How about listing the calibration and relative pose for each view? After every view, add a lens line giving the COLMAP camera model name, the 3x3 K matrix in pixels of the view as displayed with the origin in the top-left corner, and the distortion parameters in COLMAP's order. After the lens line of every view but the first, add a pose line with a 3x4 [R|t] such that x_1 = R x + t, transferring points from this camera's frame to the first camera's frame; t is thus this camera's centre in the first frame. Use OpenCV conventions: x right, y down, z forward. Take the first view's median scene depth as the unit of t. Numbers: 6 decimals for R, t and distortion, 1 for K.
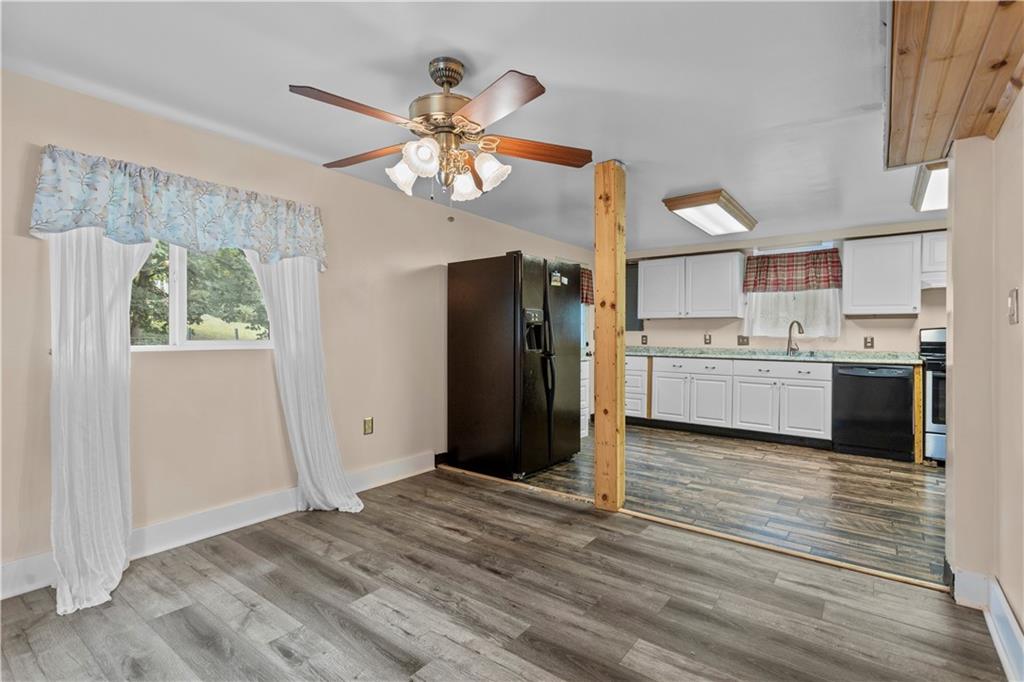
lens RADIAL K [[490.4, 0, 504.7], [0, 490.4, 338.7], [0, 0, 1]] dist [0.004555, 0.001230]
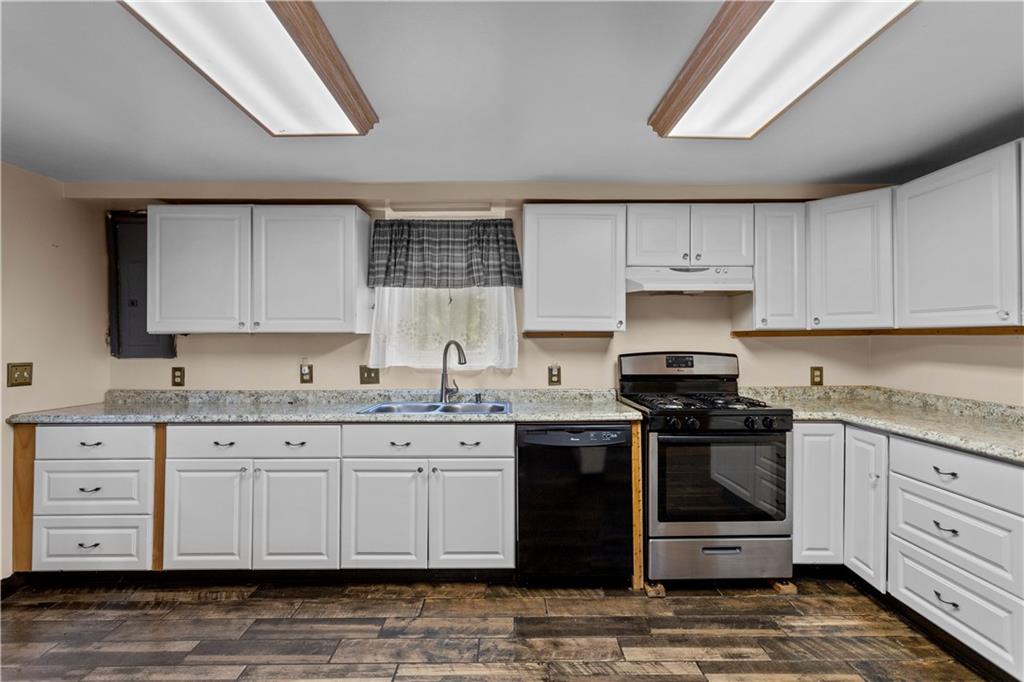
lens RADIAL K [[490.4, 0, 506.5], [0, 490.4, 336.0], [0, 0, 1]] dist [0.004555, 0.001230]
pose [[0.791249, -0.004830, 0.611475, 0.319845], [0.010078, 0.999936, -0.005142, -0.040827], [-0.611411, 0.010231, 0.791247, 0.557846]]
